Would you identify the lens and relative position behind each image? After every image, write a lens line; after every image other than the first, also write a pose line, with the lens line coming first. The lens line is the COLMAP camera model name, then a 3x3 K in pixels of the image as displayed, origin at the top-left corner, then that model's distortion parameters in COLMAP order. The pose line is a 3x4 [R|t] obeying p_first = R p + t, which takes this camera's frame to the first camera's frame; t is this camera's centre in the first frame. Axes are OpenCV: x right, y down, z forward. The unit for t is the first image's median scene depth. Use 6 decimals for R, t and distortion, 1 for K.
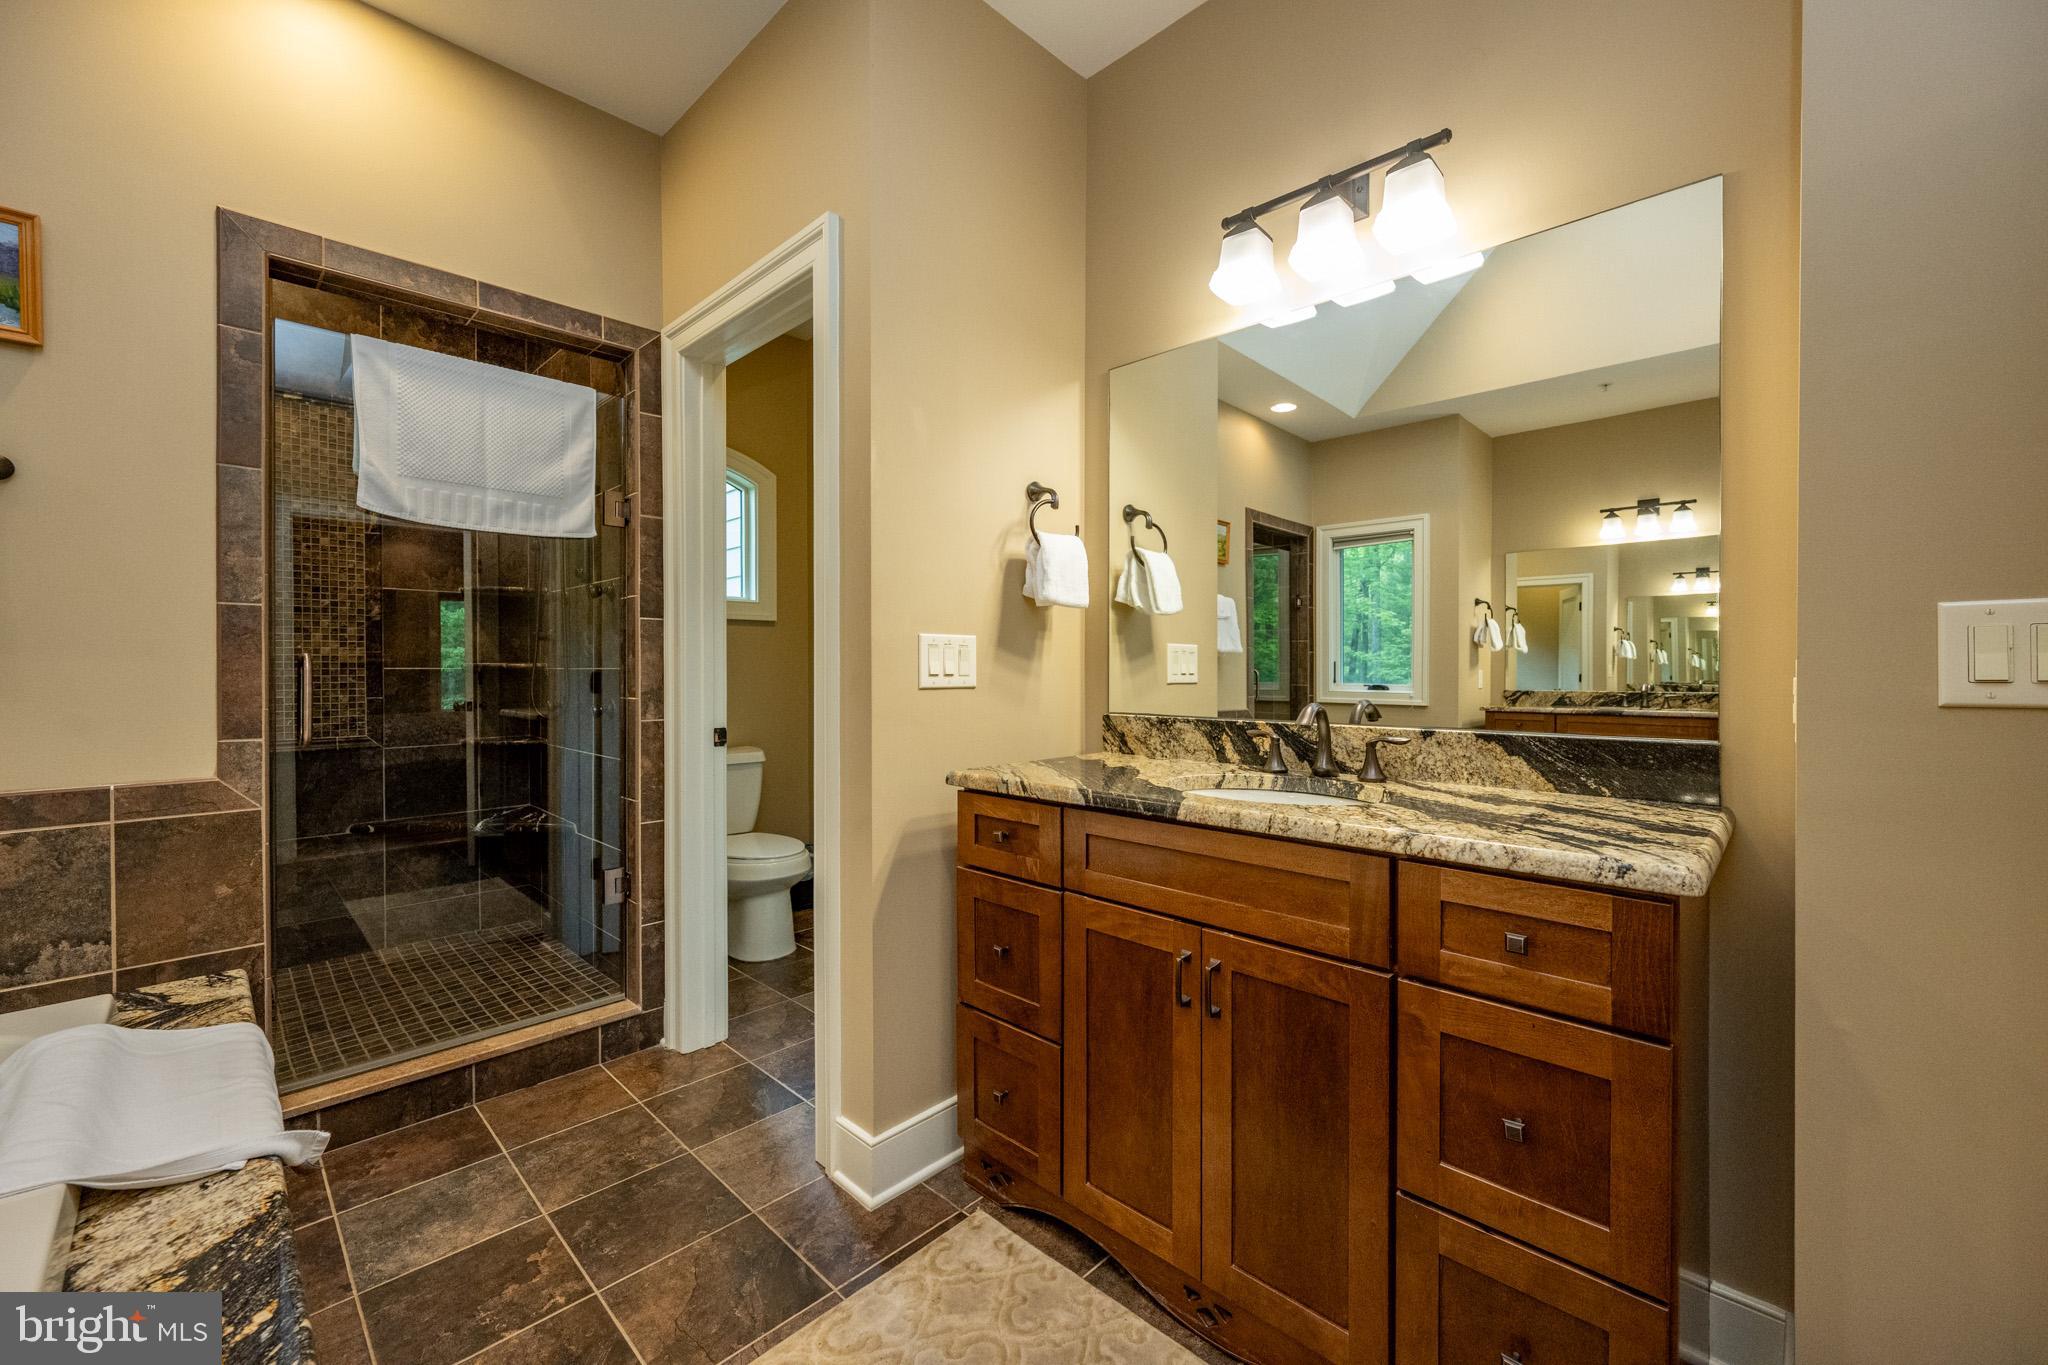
lens RADIAL K [[812.3, 0, 1019.2], [0, 812.3, 676.1], [0, 0, 1]] dist [-0.003142, 0.000335]
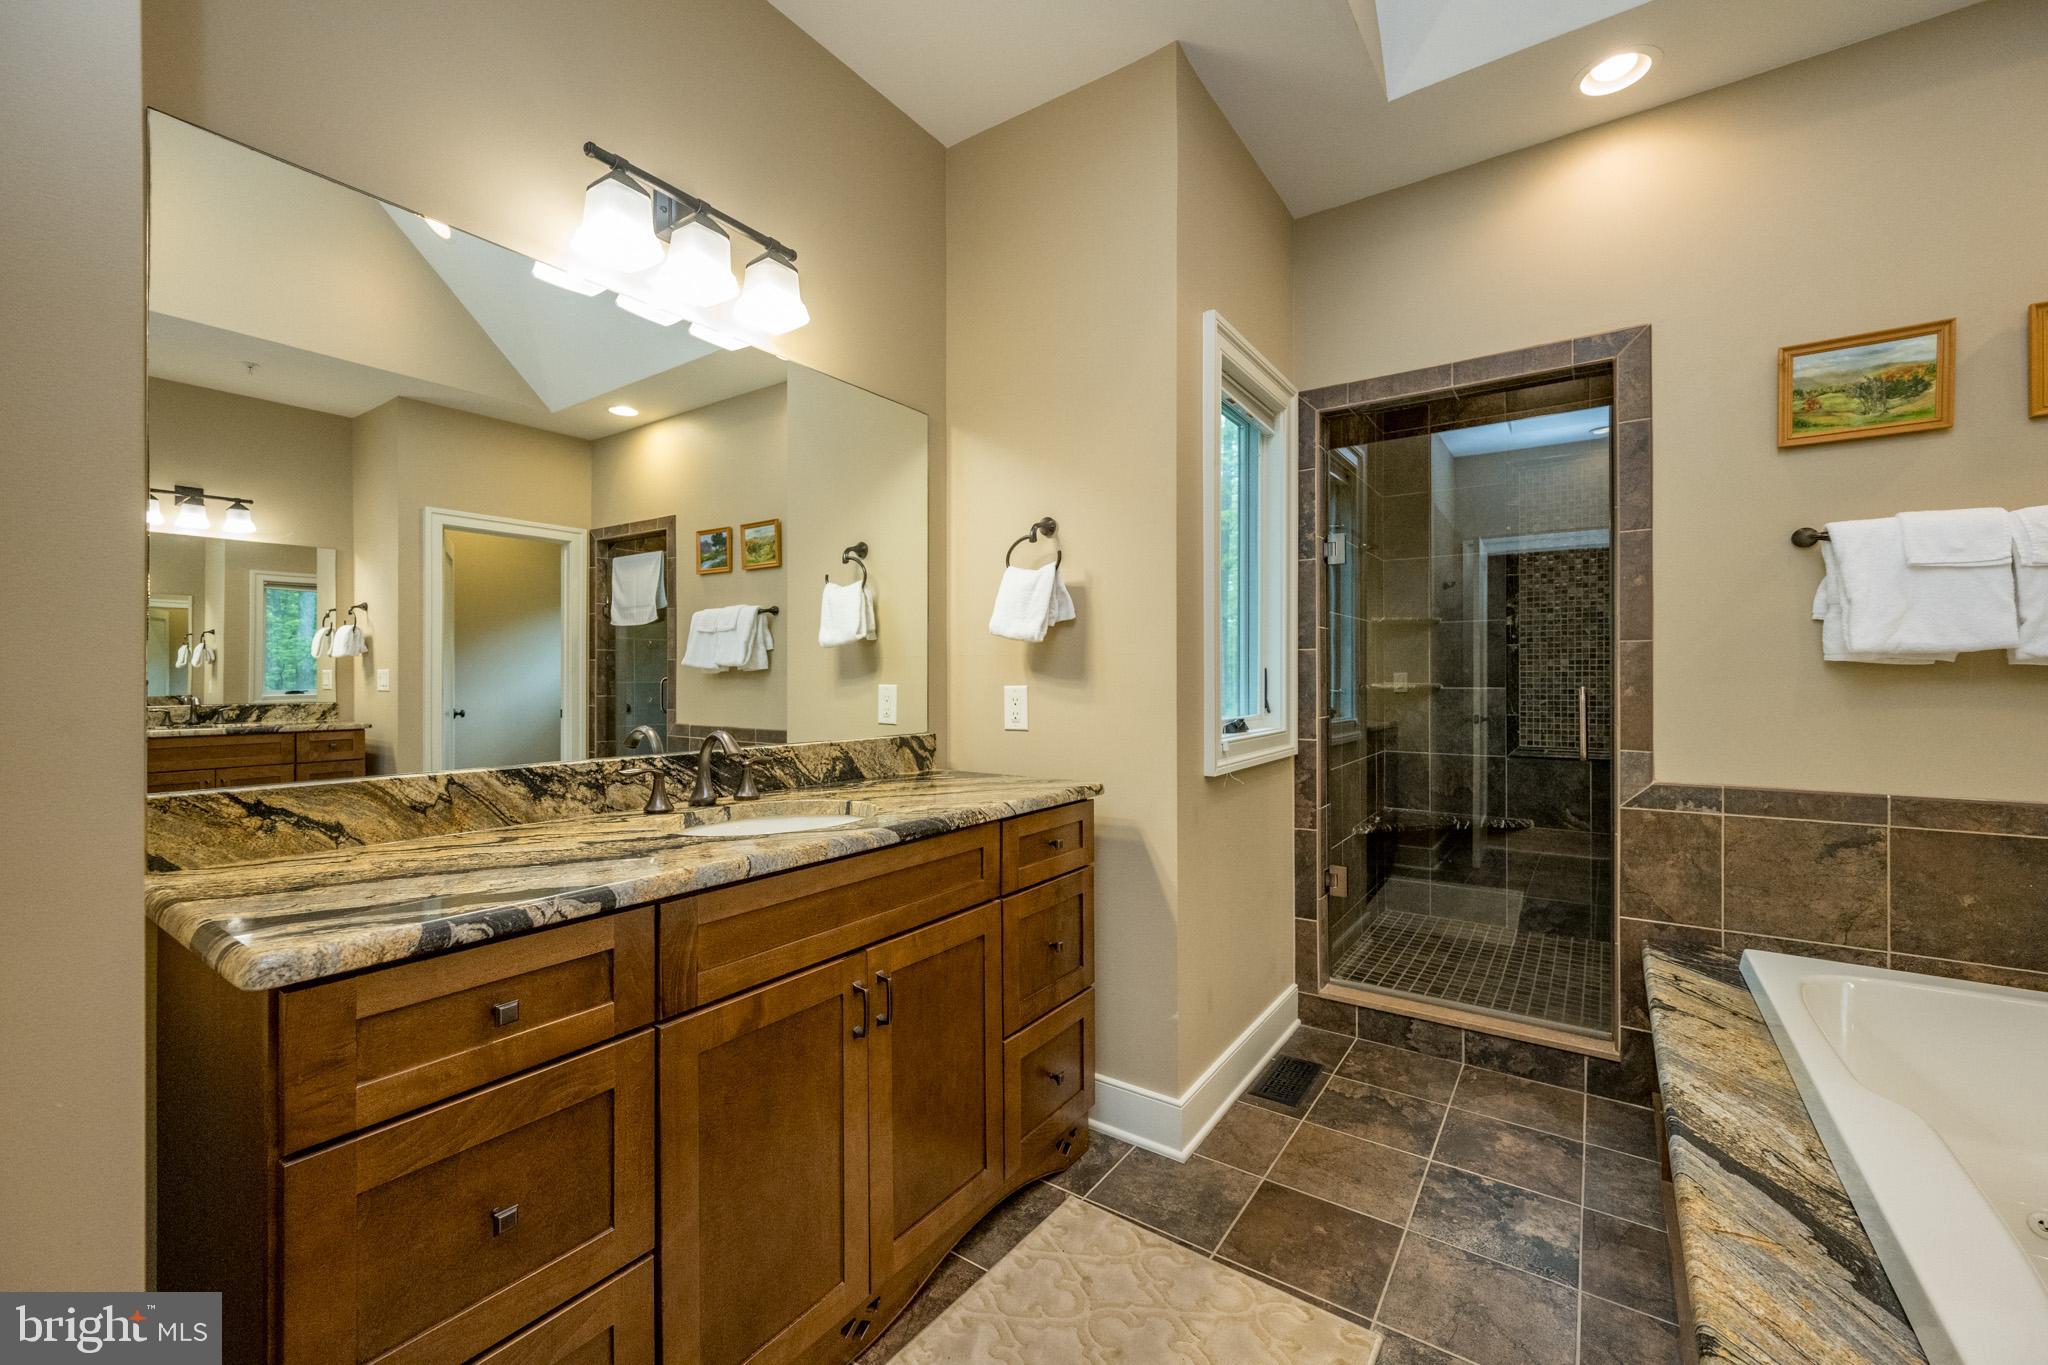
lens RADIAL K [[812.3, 0, 1025.4], [0, 812.3, 676.6], [0, 0, 1]] dist [-0.003142, 0.000335]
pose [[-0.160179, -0.001371, 0.987087, -0.606211], [0.010547, 0.999940, 0.003101, -0.021127], [-0.987032, 0.010908, -0.160155, 0.688488]]
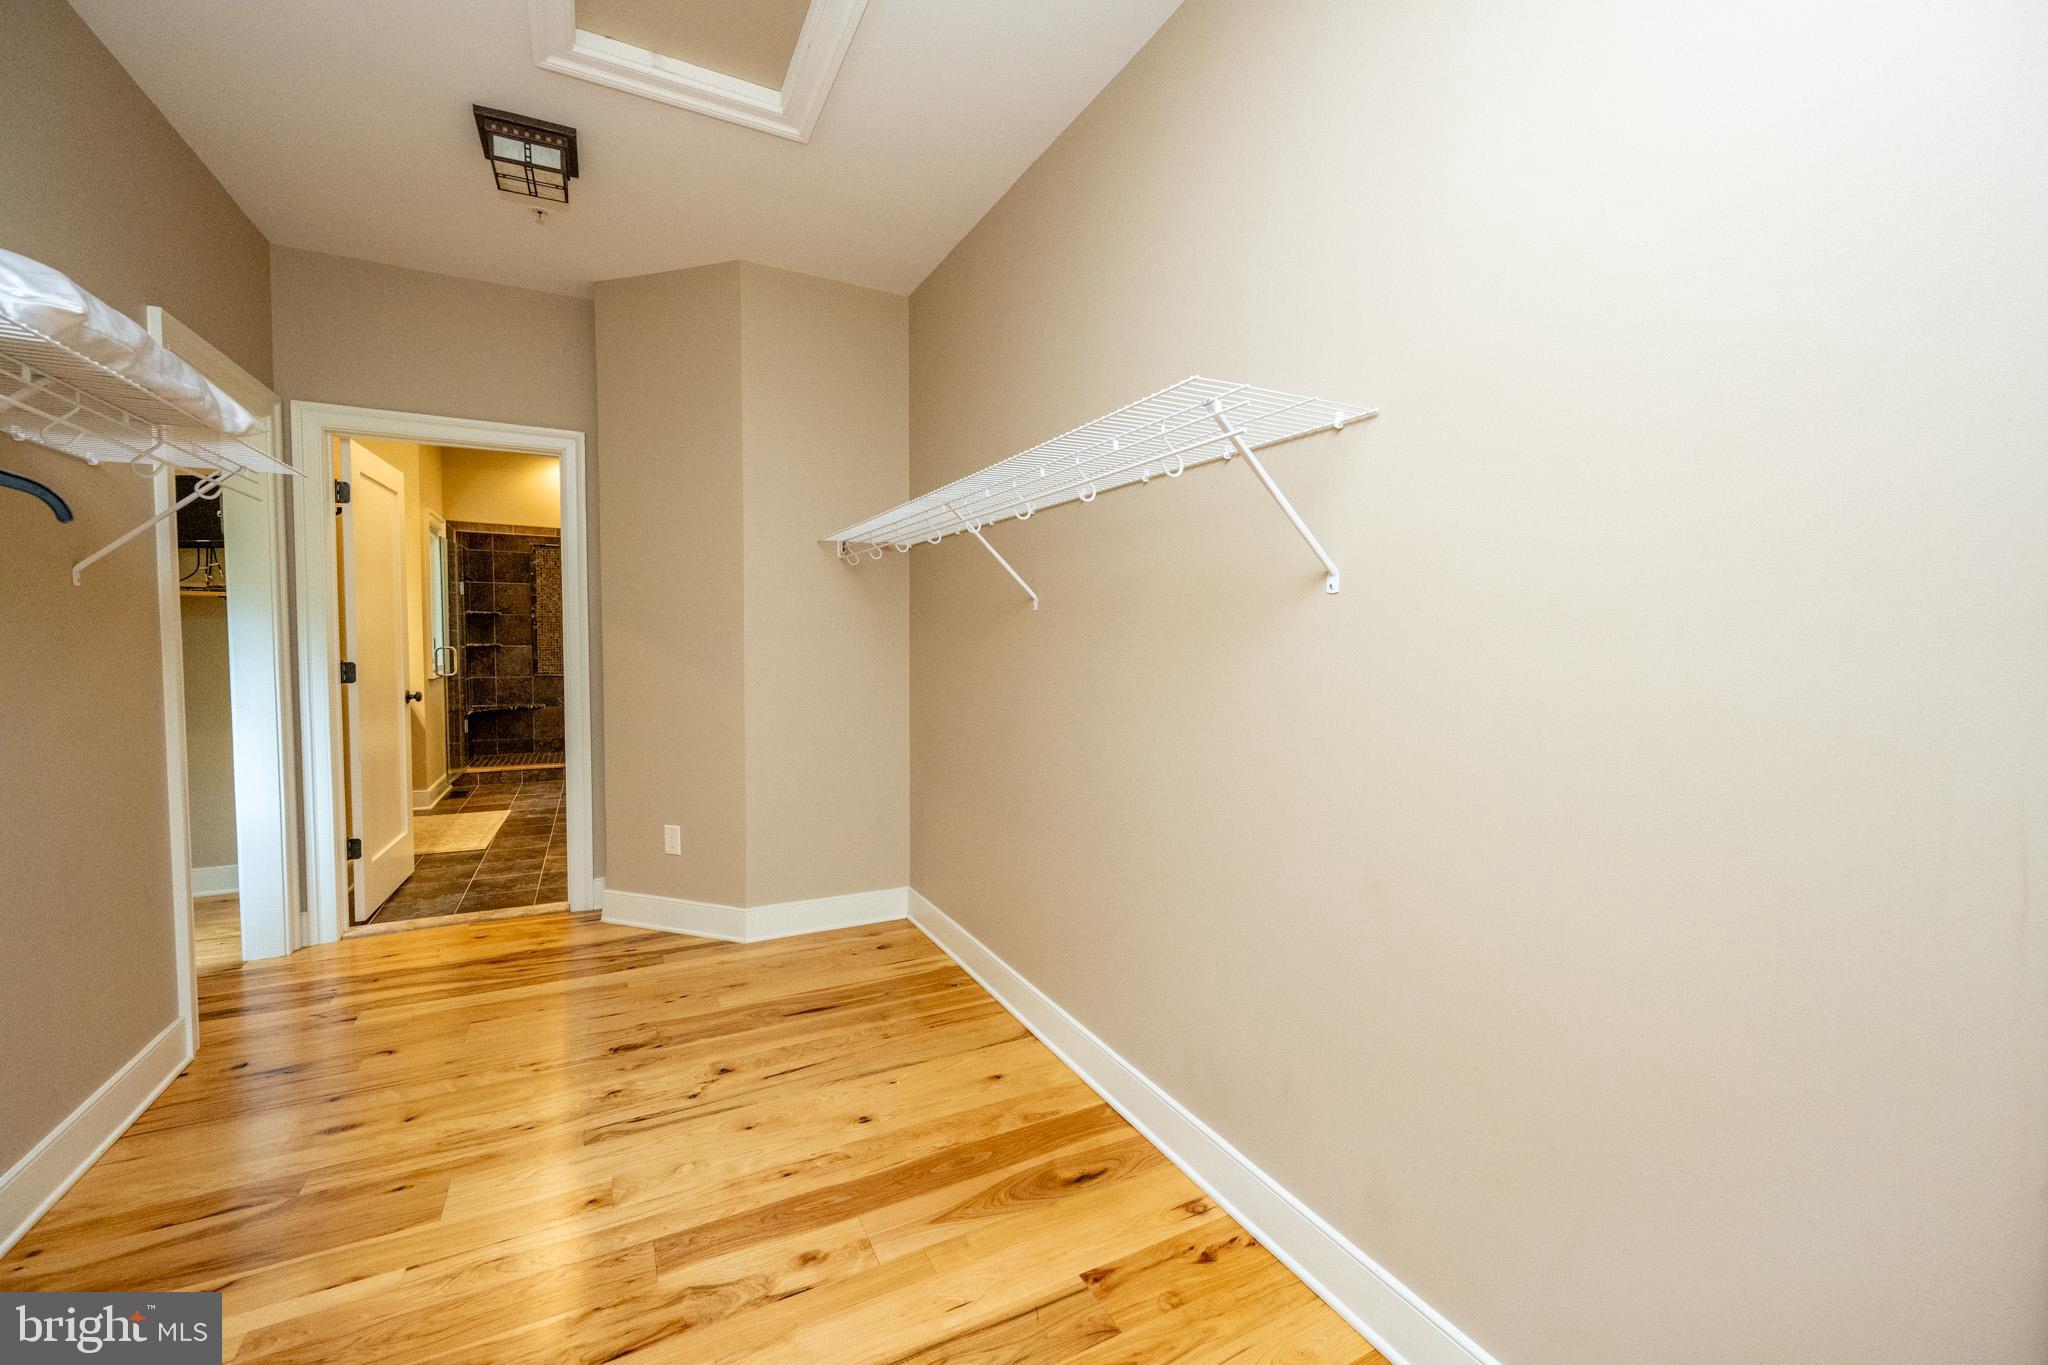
lens RADIAL K [[812.3, 0, 1018.2], [0, 812.3, 674.9], [0, 0, 1]] dist [-0.003142, 0.000335]
pose [[-0.949898, -0.019702, 0.311940, -1.336159], [-0.002996, 0.998539, 0.053944, -0.035285], [-0.312547, 0.050307, -0.948569, 1.338591]]
